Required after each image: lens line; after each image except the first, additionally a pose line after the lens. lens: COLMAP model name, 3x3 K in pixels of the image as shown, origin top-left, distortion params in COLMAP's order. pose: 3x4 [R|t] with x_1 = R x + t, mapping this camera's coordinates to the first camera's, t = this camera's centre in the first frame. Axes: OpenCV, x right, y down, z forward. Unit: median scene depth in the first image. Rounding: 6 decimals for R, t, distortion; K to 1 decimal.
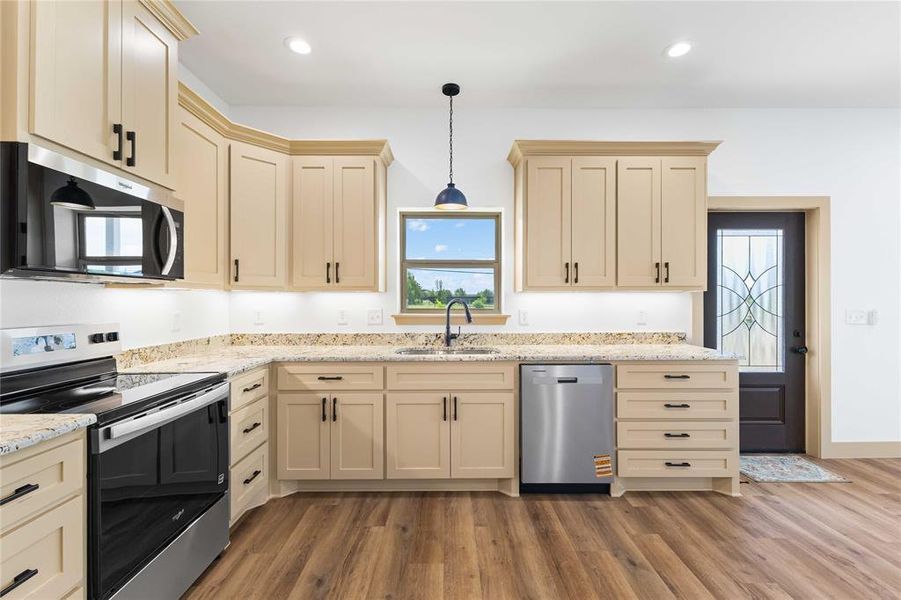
lens RADIAL K [[390.9, 0, 451.6], [0, 390.9, 299.6], [0, 0, 1]] dist [0.011273, -0.002997]
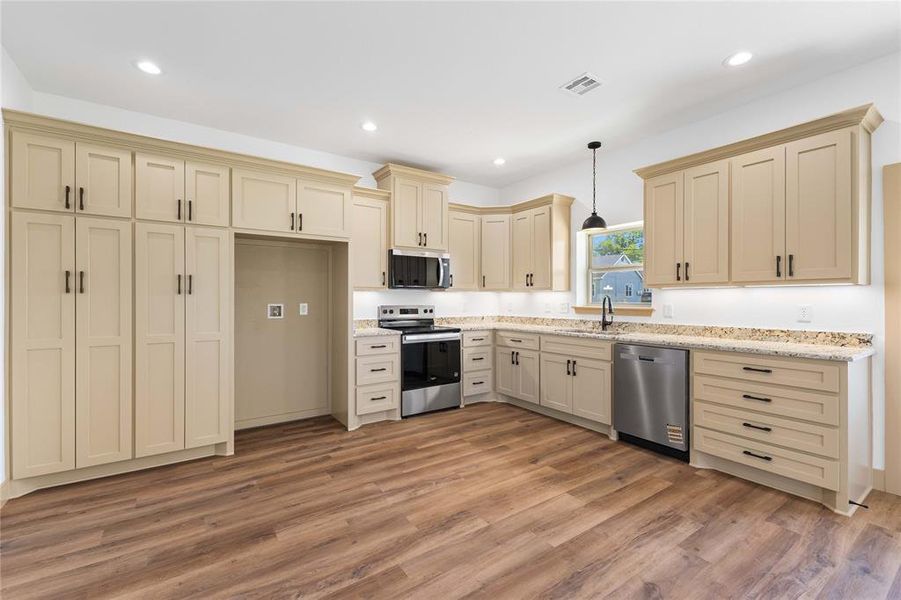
lens RADIAL K [[390.9, 0, 448.1], [0, 390.9, 297.7], [0, 0, 1]] dist [0.011273, -0.002997]
pose [[0.559199, -0.002024, -0.829031, 0.893653], [-0.000774, 0.999995, -0.002964, 0.012392], [0.829033, 0.002299, 0.559195, -0.217492]]
